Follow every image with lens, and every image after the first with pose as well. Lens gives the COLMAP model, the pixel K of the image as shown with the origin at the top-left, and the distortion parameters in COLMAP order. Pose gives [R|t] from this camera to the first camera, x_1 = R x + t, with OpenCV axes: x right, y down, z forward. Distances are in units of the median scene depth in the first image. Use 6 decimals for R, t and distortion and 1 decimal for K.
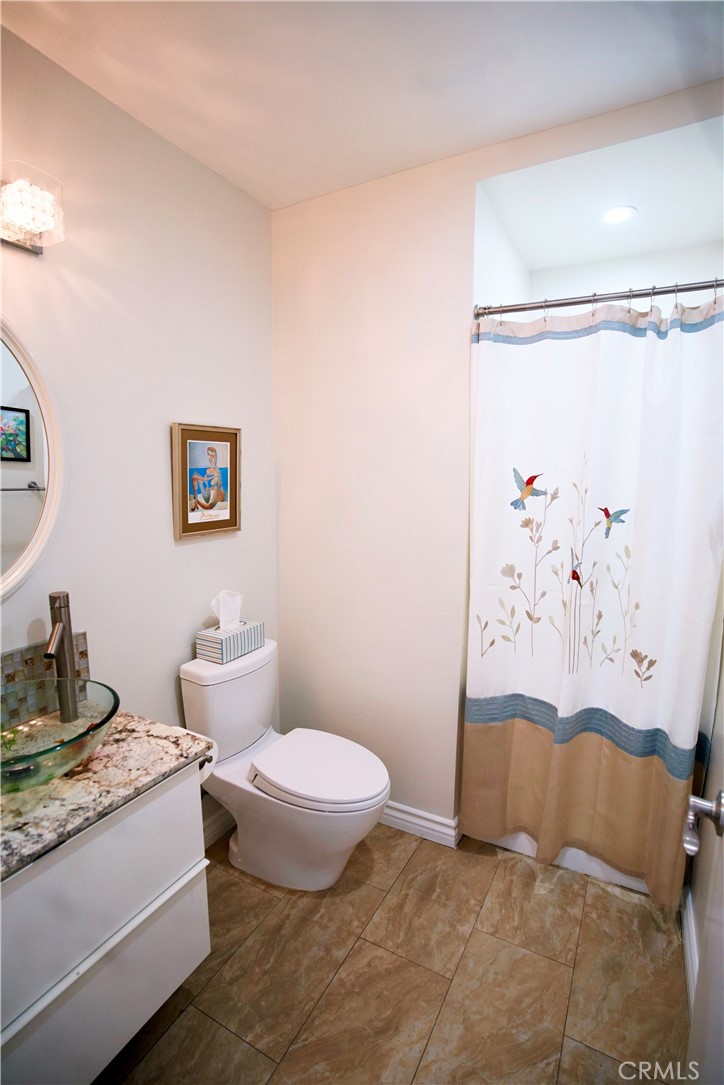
lens RADIAL K [[525.4, 0, 362.0], [0, 525.4, 542.5], [0, 0, 1]] dist [-0.074714, 0.030161]
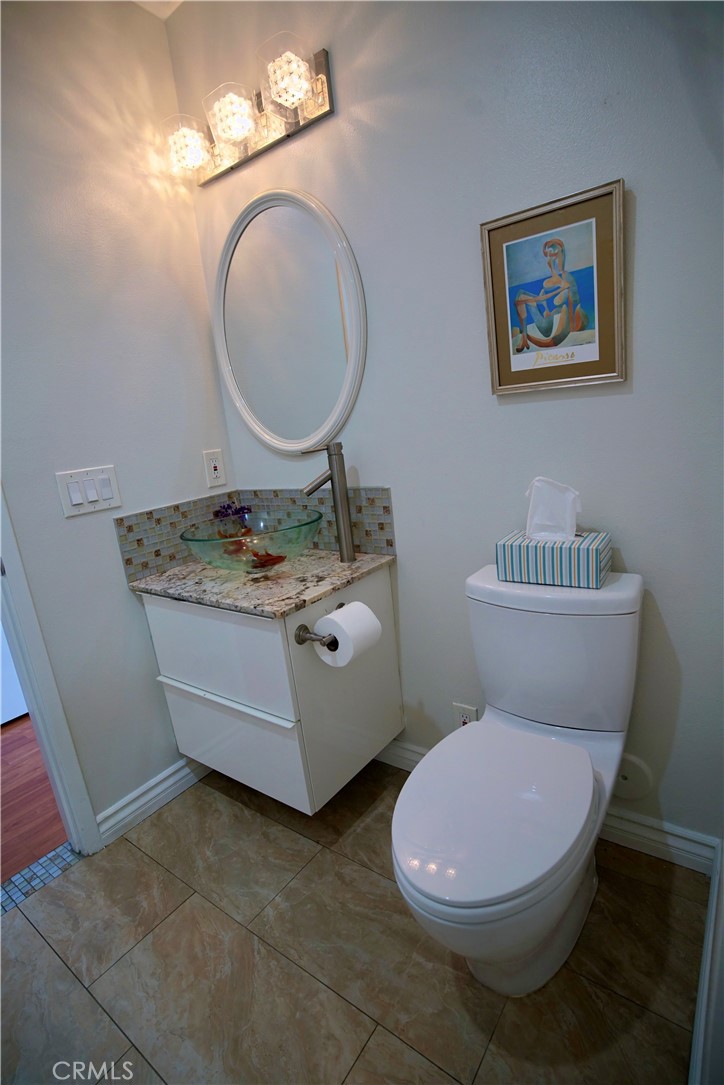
lens RADIAL K [[525.4, 0, 362.0], [0, 525.4, 542.5], [0, 0, 1]] dist [-0.074714, 0.030161]
pose [[-0.124881, 0.246653, -0.961024, 0.421138], [-0.025462, 0.967491, 0.251622, 0.015258], [0.991845, 0.055893, -0.114541, 0.920271]]
